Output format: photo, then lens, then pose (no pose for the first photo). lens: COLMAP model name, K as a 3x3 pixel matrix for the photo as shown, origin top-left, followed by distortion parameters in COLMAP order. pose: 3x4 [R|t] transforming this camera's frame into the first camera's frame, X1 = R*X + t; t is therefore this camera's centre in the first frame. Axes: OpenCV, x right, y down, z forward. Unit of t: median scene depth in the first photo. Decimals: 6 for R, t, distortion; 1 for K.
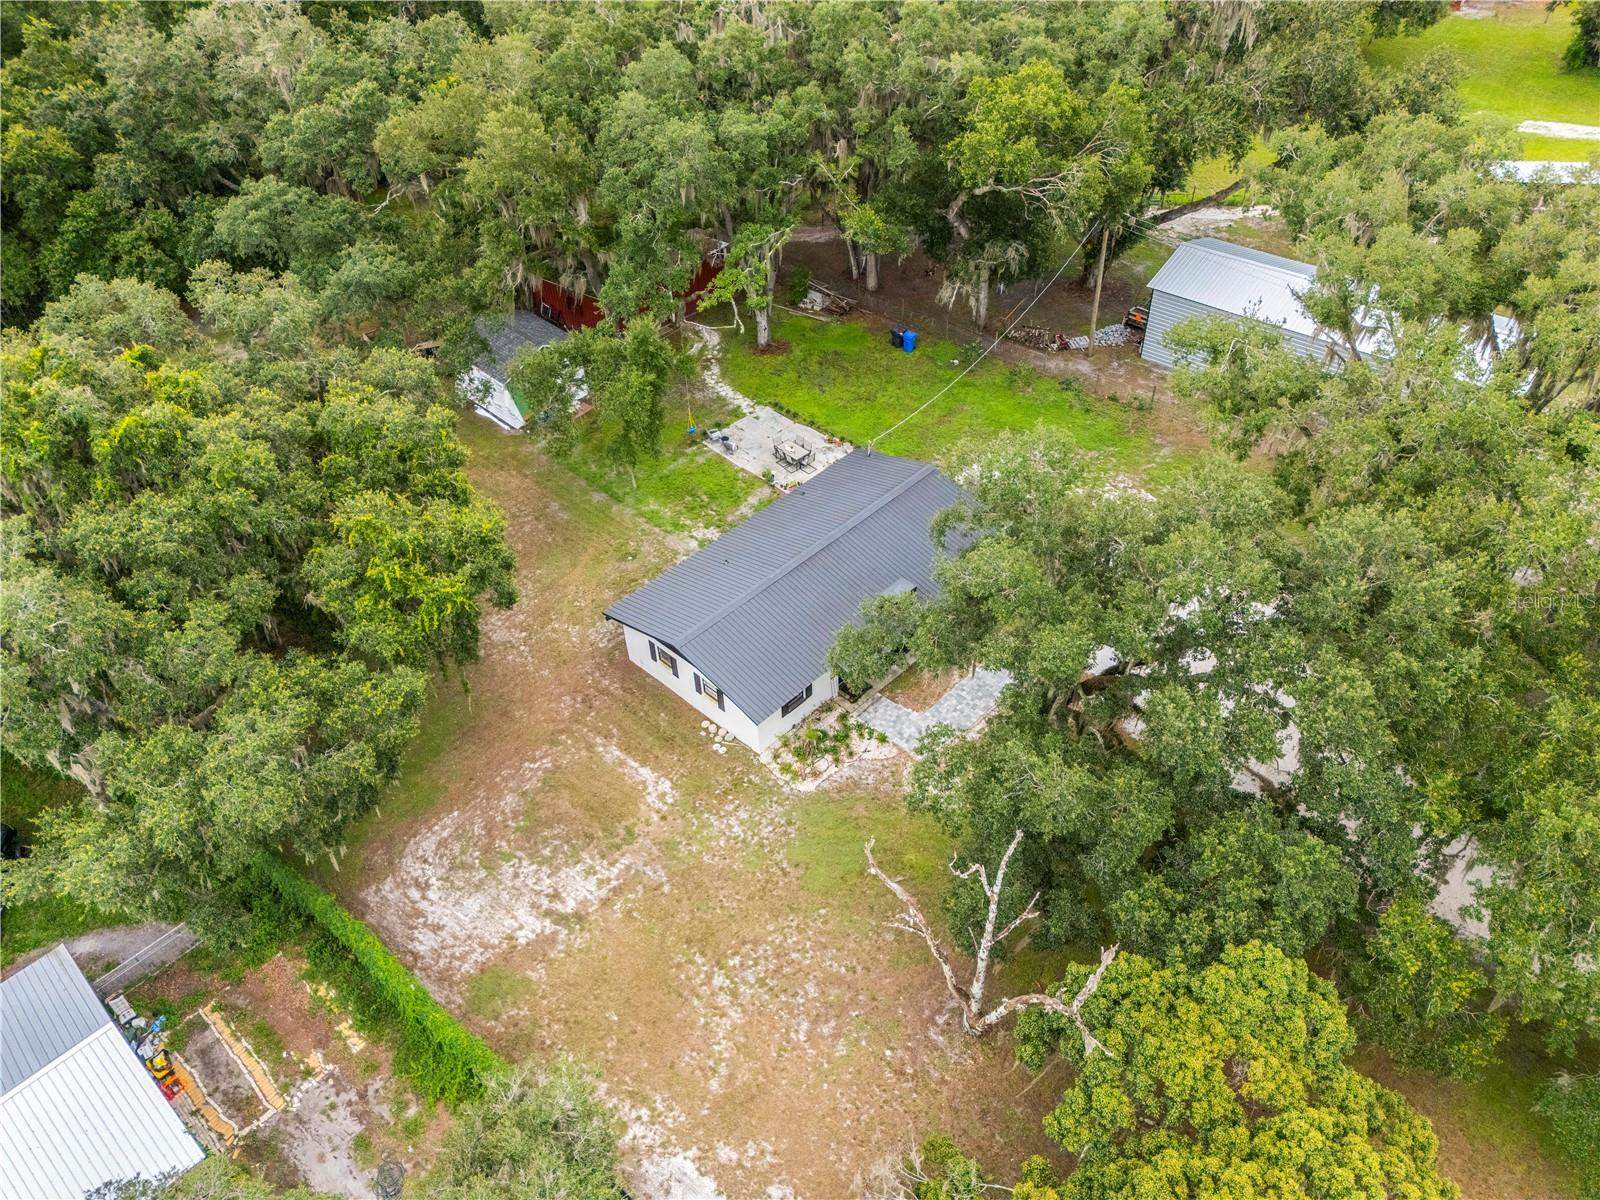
lens RADIAL K [[1188.5, 0, 793.3], [0, 1188.5, 594.3], [0, 0, 1]] dist [0.092602, -0.096143]
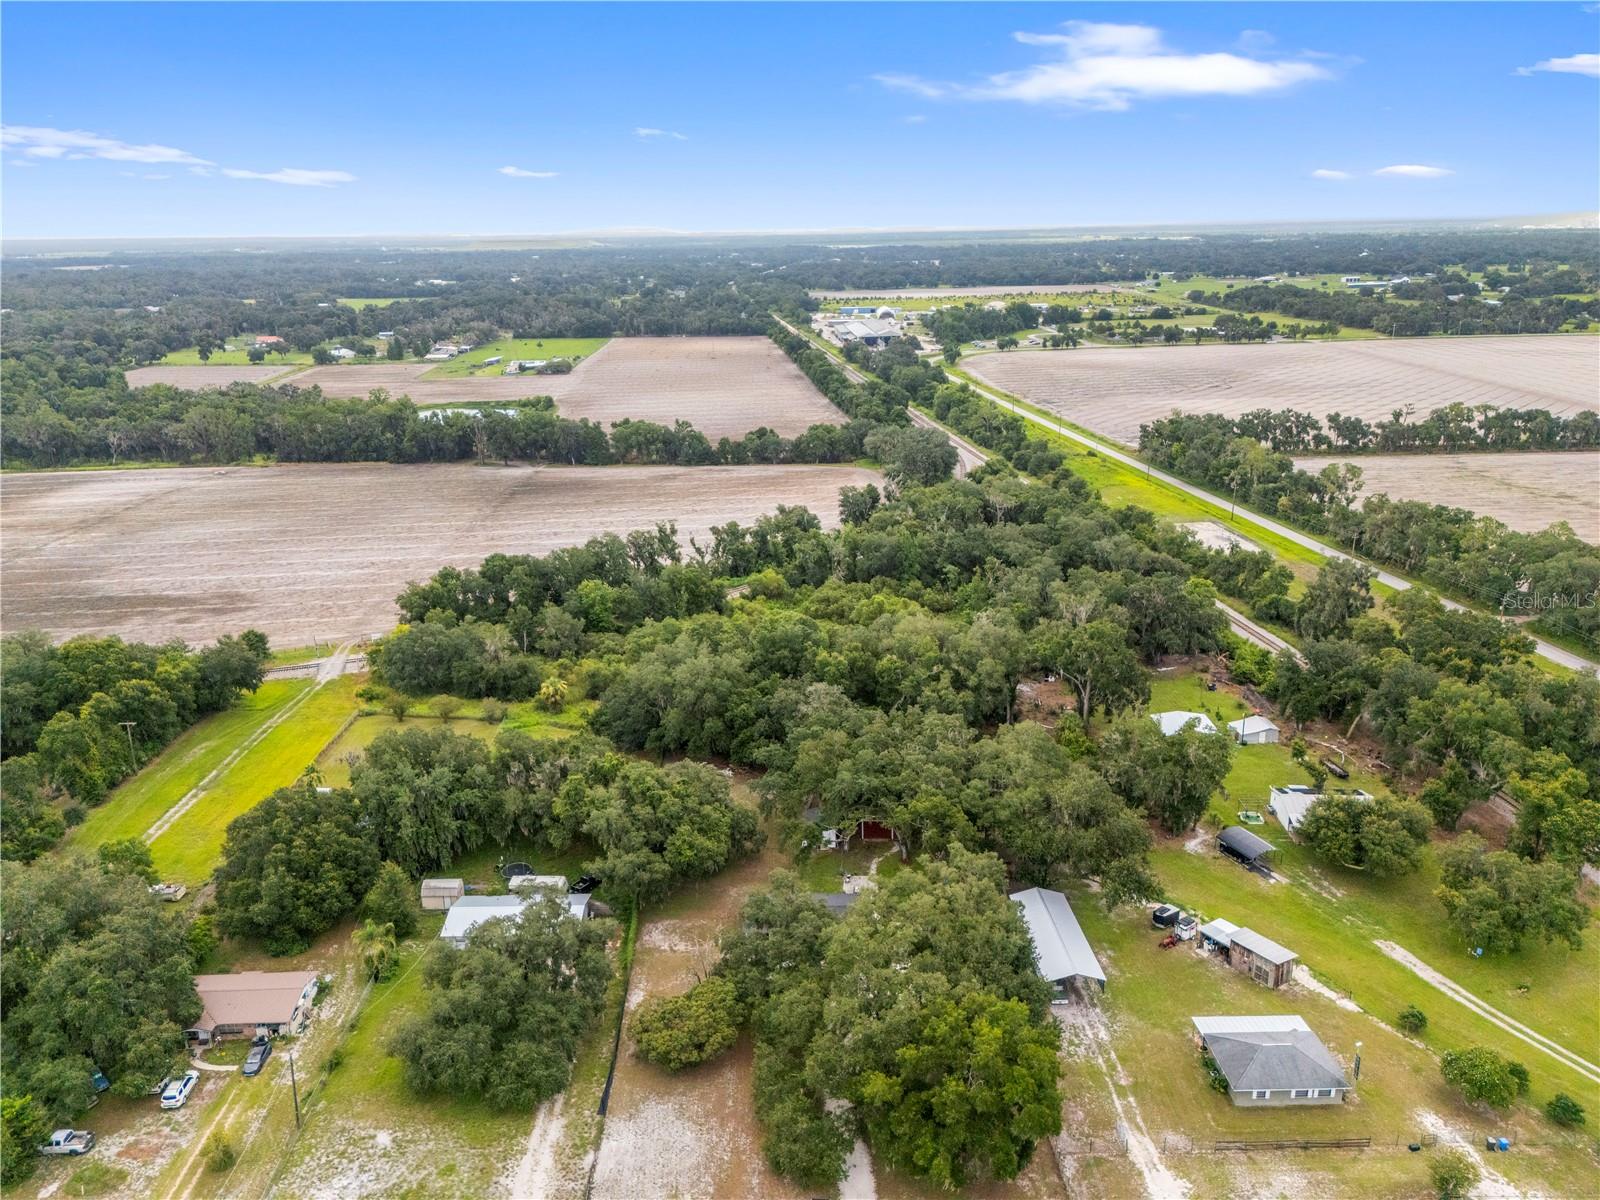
lens RADIAL K [[1188.5, 0, 793.3], [0, 1188.5, 594.3], [0, 0, 1]] dist [0.092602, -0.096143]
pose [[0.686110, 0.233467, -0.689018, 2.159500], [-0.487282, 0.850743, -0.196960, -0.110505], [0.540194, 0.470882, 0.697467, -1.746114]]
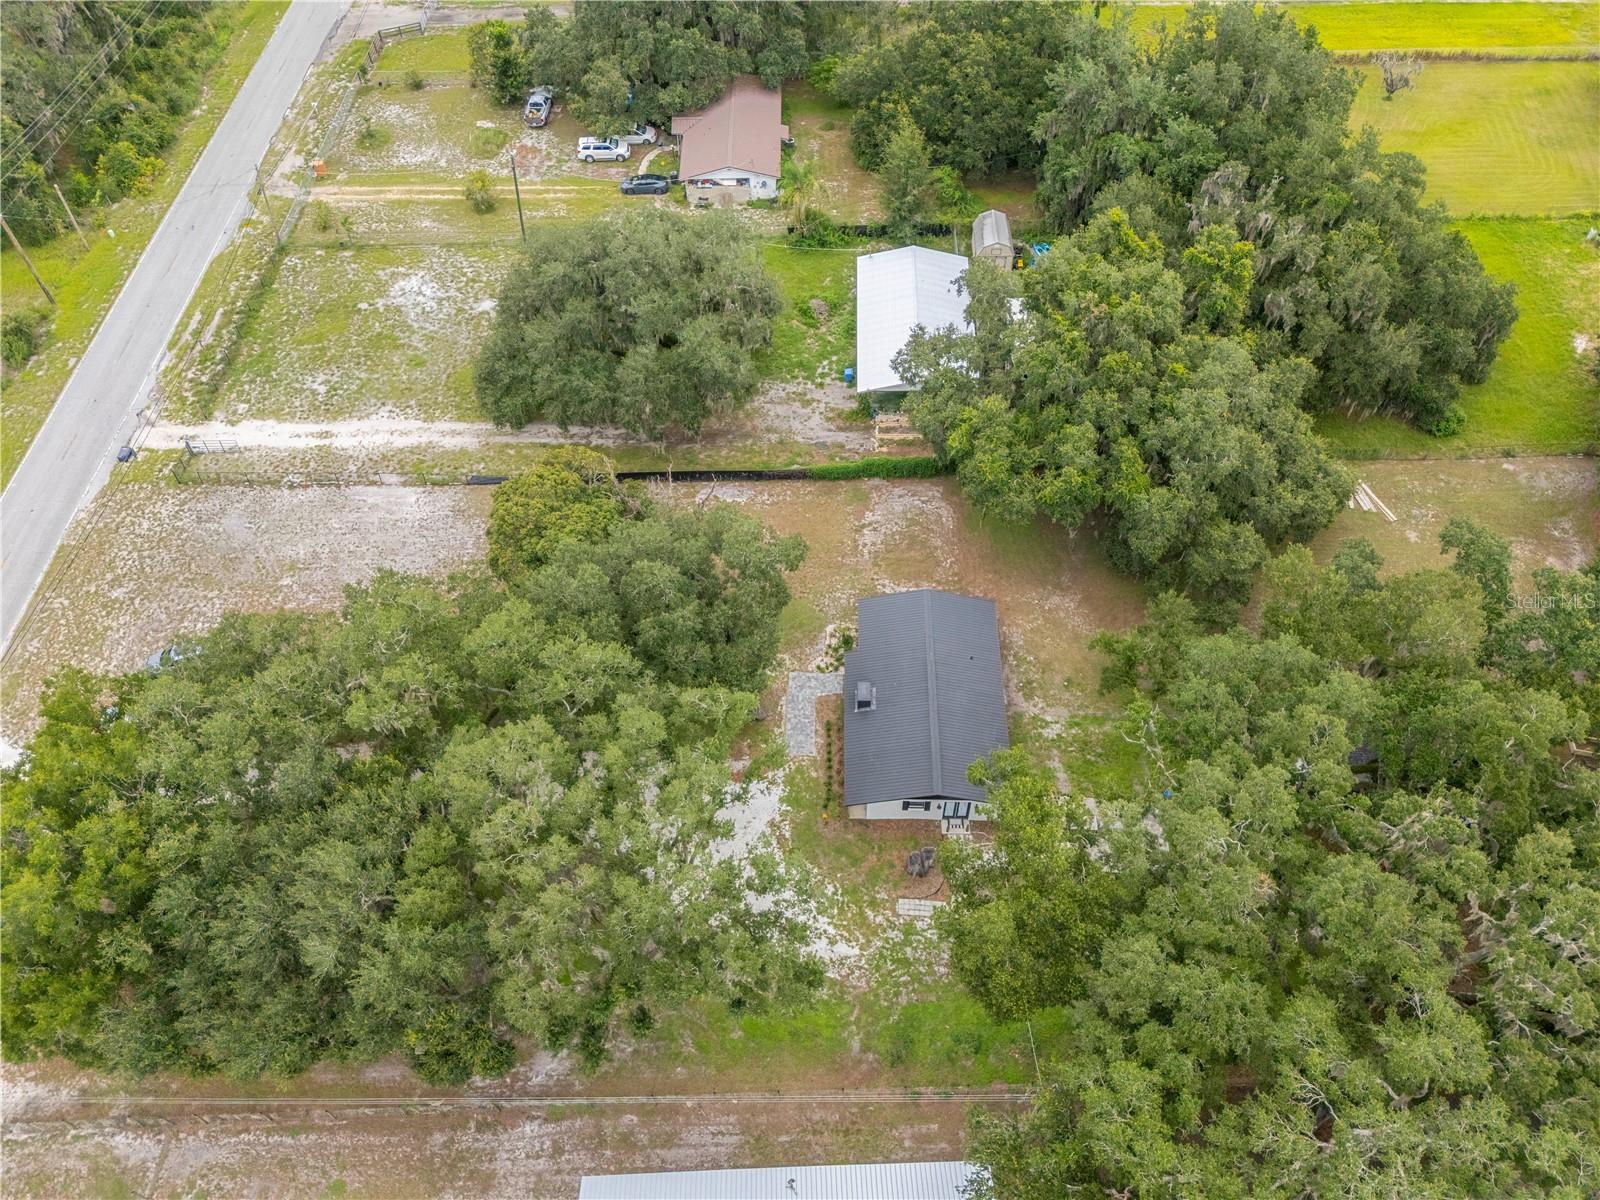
lens RADIAL K [[1188.5, 0, 793.3], [0, 1188.5, 594.3], [0, 0, 1]] dist [0.092602, -0.096143]
pose [[-0.737055, 0.544920, -0.399765, 0.734881], [-0.421281, 0.092084, 0.902243, -1.427376], [0.528463, 0.833416, 0.161694, 0.623266]]
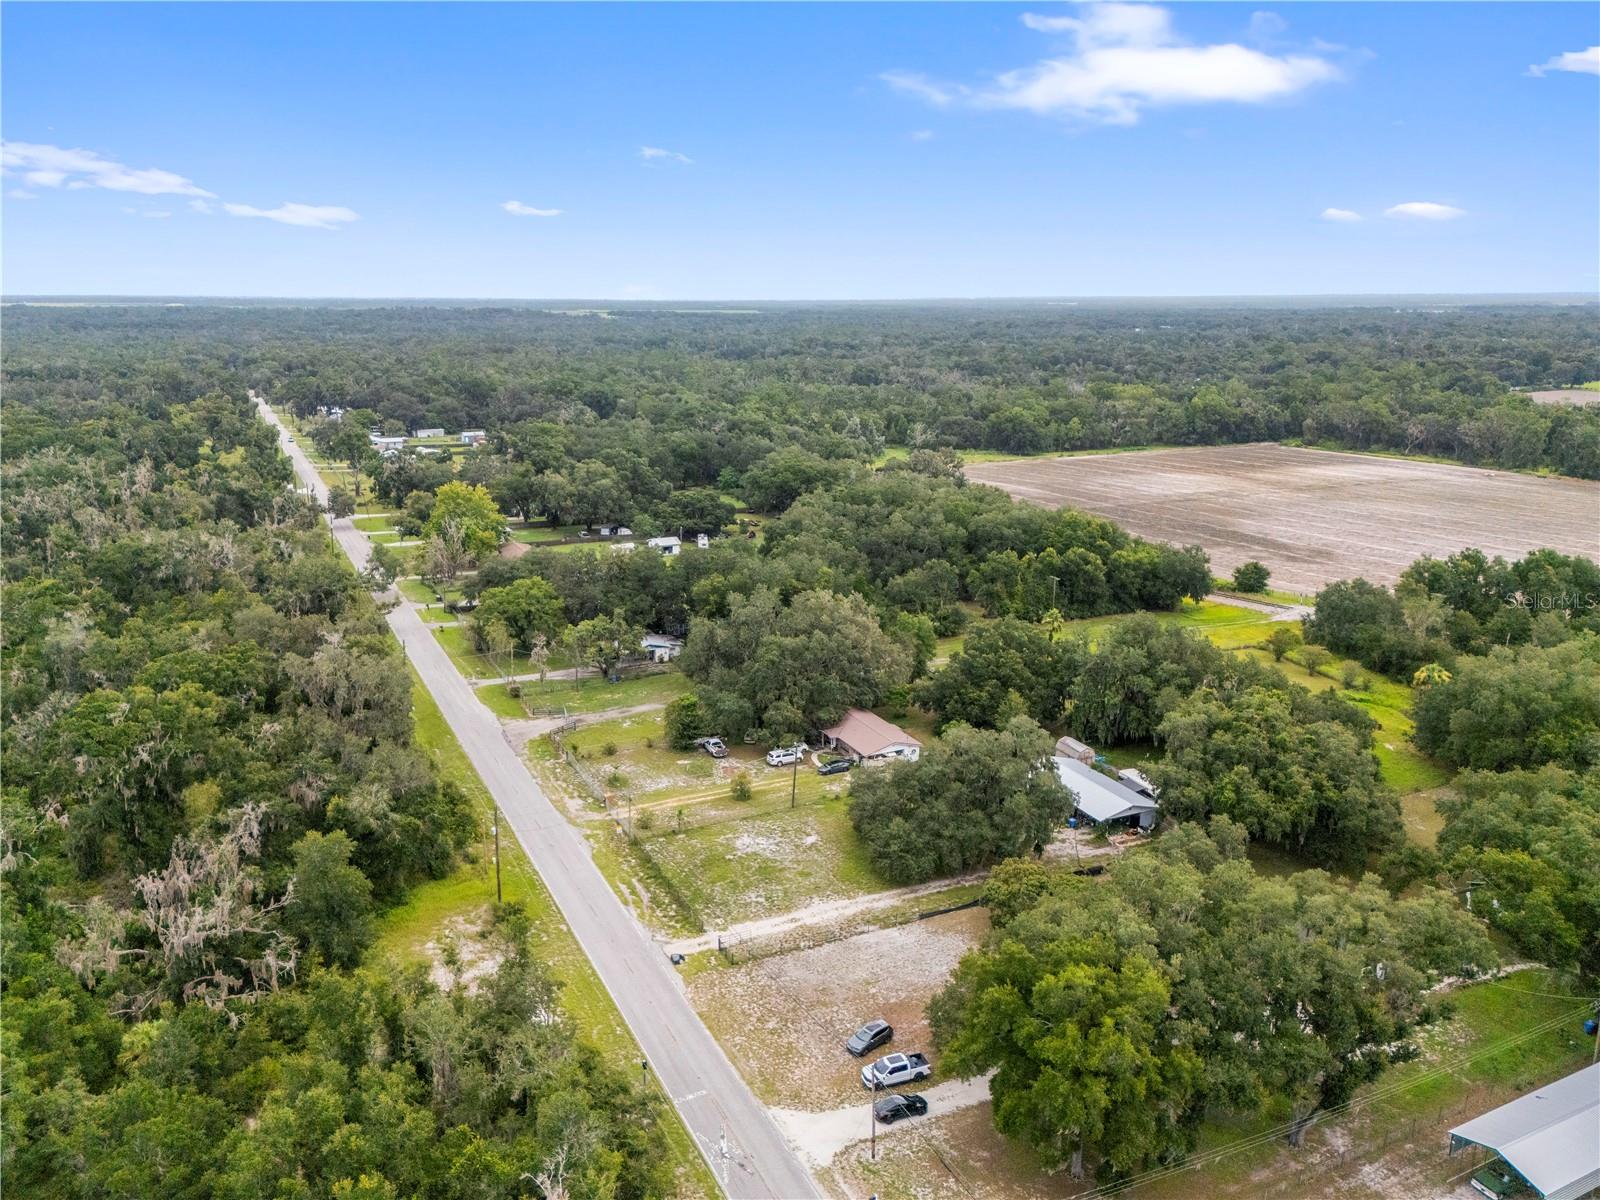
lens RADIAL K [[1188.5, 0, 793.3], [0, 1188.5, 594.3], [0, 0, 1]] dist [0.092602, -0.096143]
pose [[-0.377392, 0.254549, -0.890382, 2.637031], [-0.608939, 0.656165, 0.445691, -0.983761], [0.697688, 0.710388, -0.092627, 0.021695]]
